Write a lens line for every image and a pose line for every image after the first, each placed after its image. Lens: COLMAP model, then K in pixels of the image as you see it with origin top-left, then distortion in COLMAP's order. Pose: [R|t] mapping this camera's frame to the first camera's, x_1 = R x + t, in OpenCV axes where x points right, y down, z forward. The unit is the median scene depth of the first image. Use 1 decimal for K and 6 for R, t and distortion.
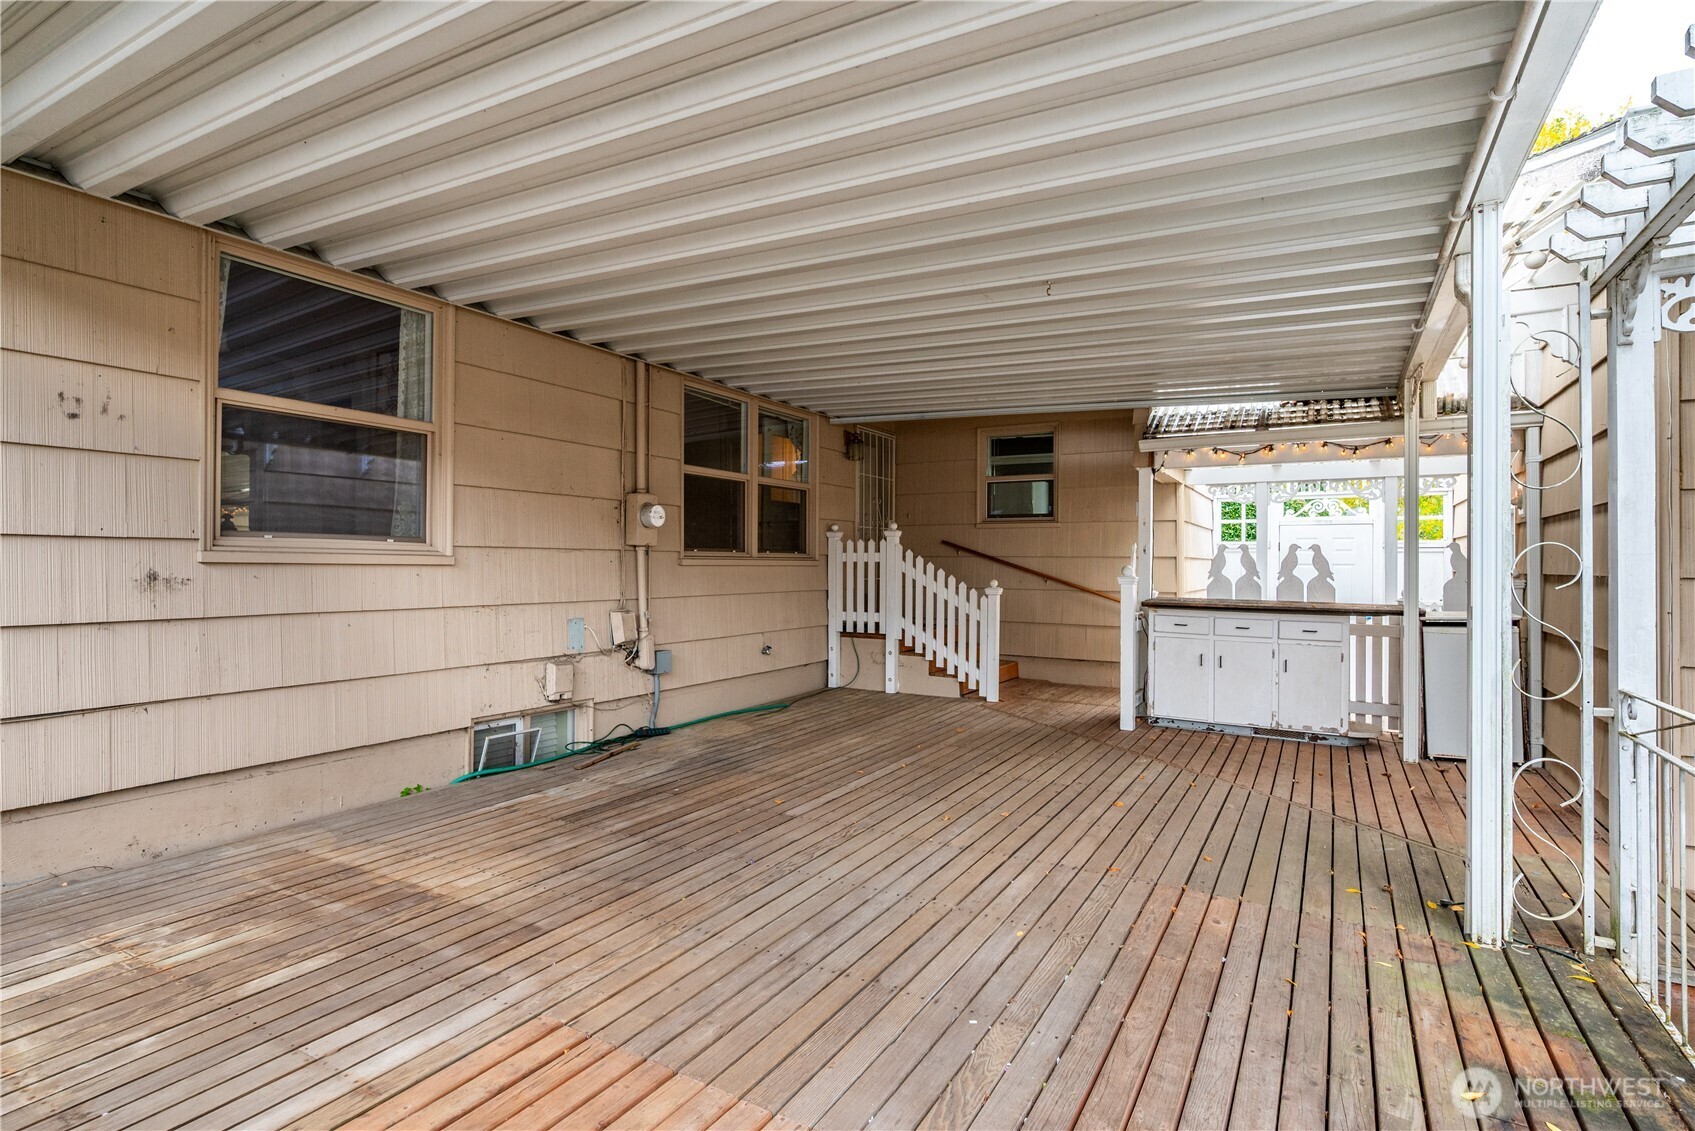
lens RADIAL K [[833.3, 0, 847.5], [0, 833.3, 565.5], [0, 0, 1]] dist [-0.003753, 0.000382]
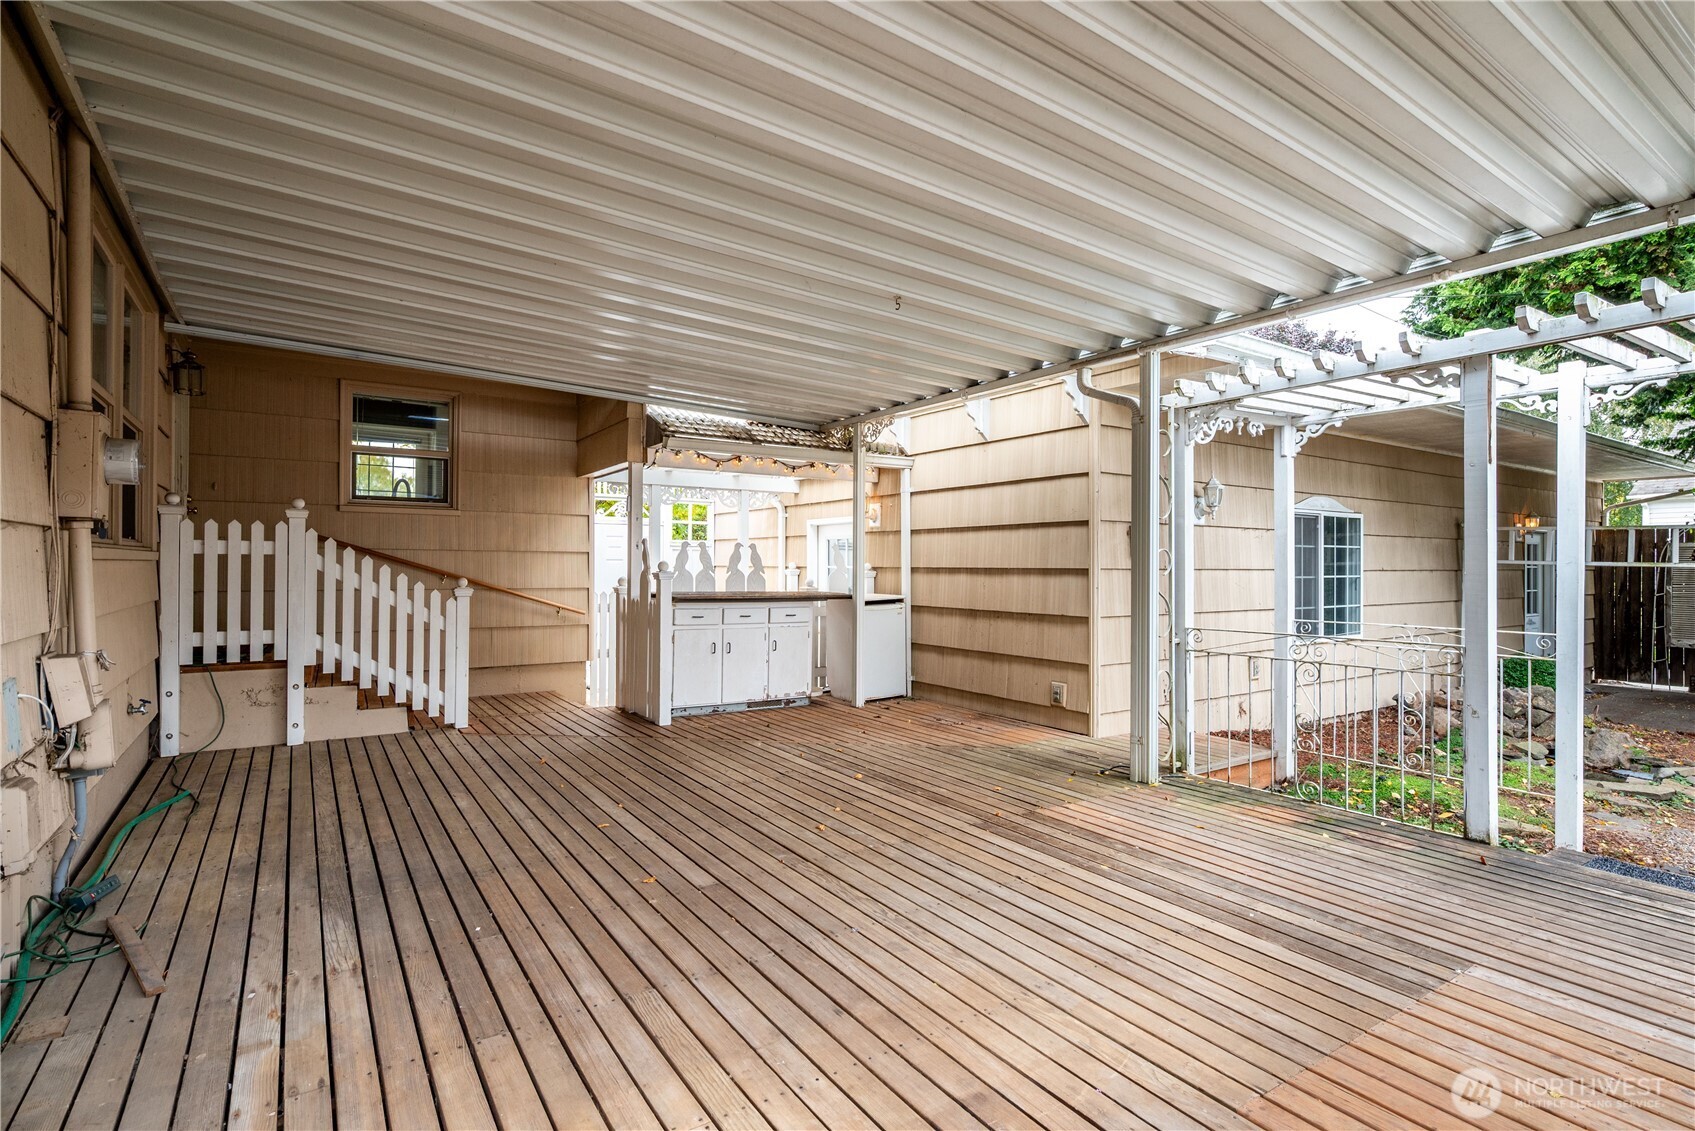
lens RADIAL K [[833.3, 0, 847.5], [0, 833.3, 565.5], [0, 0, 1]] dist [-0.003753, 0.000382]
pose [[0.439325, -0.003482, 0.898321, -0.393989], [-0.002534, 0.999984, 0.005116, -0.000185], [-0.898325, -0.004524, 0.439309, 0.306047]]
